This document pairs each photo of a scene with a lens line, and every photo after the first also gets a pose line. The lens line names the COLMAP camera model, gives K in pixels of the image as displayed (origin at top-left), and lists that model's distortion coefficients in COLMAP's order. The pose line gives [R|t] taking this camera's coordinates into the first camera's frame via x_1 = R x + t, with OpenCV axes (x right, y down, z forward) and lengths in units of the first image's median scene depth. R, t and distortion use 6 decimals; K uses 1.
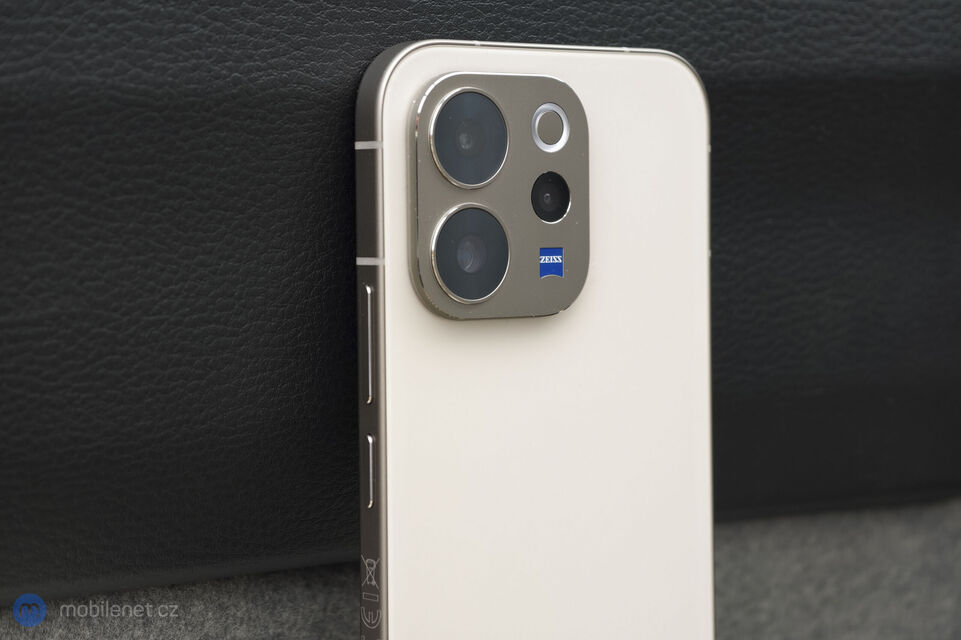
lens RADIAL K [[2379.2, 0, 480.7], [0, 2379.2, 299.6], [0, 0, 1]] dist [0.473951, -1.545606]
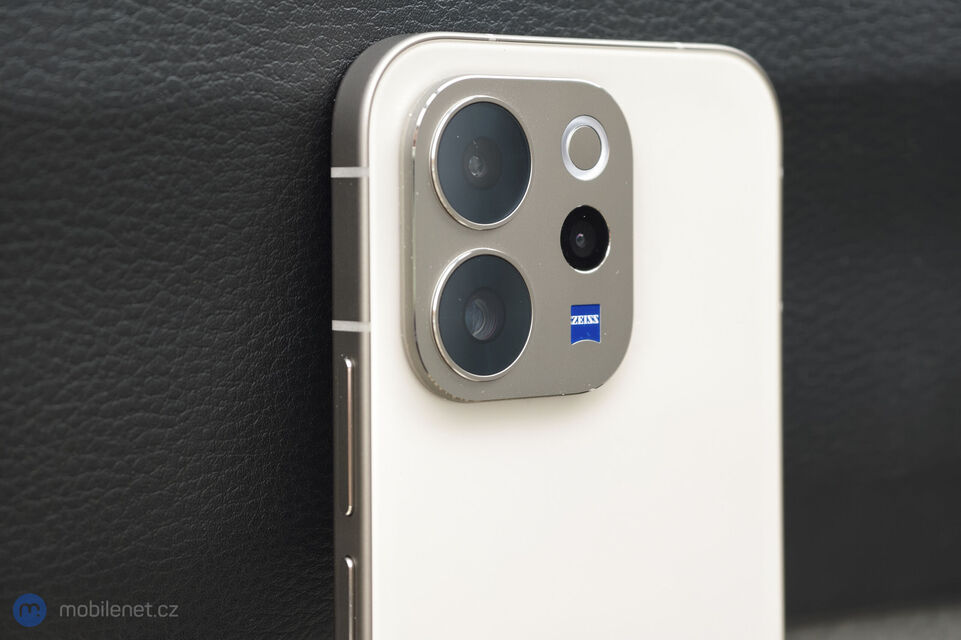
lens RADIAL K [[2379.2, 0, 480.7], [0, 2379.2, 299.6], [0, 0, 1]] dist [0.473951, -1.545606]
pose [[0.999571, 0.003485, 0.029095, -0.027945], [-0.003706, 0.999965, 0.007564, -0.030976], [-0.029068, -0.007669, 0.999548, 0.250956]]
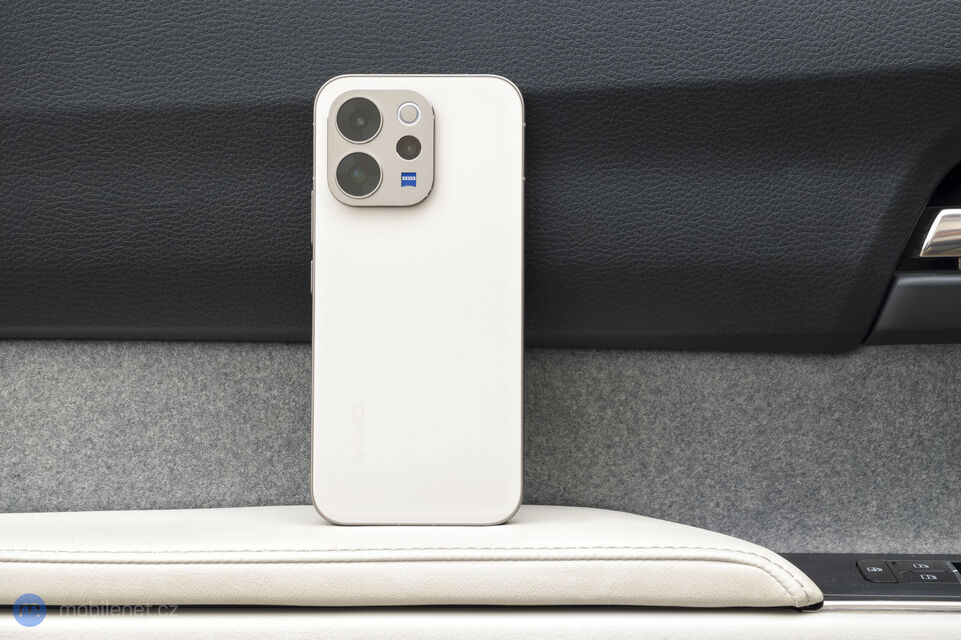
lens RADIAL K [[2379.2, 0, 480.7], [0, 2379.2, 299.6], [0, 0, 1]] dist [0.473951, -1.545606]
pose [[0.750932, -0.032024, -0.659602, 1.501515], [-0.039650, 0.994835, -0.093441, 0.290898], [0.659188, 0.096321, 0.745784, -0.503211]]
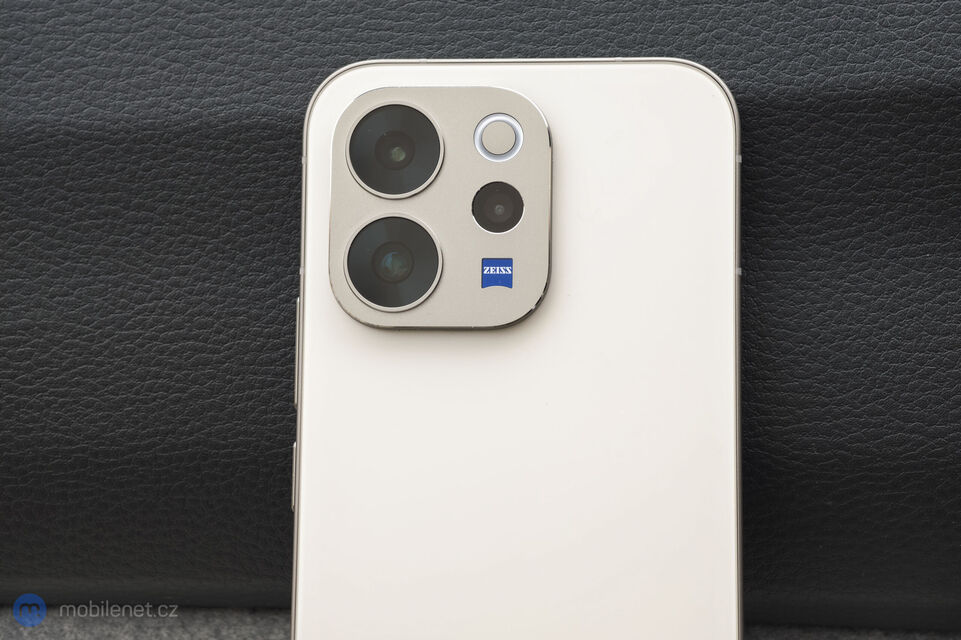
lens RADIAL K [[2491.3, 0, 495.2], [0, 2491.3, 286.1], [0, 0, 1]] dist [0.441636, -0.778559]
pose [[0.721745, -0.081936, -0.687292, 0.772410], [-0.050230, 0.984150, -0.170074, 0.172678], [0.690334, 0.157273, 0.706190, 0.292056]]
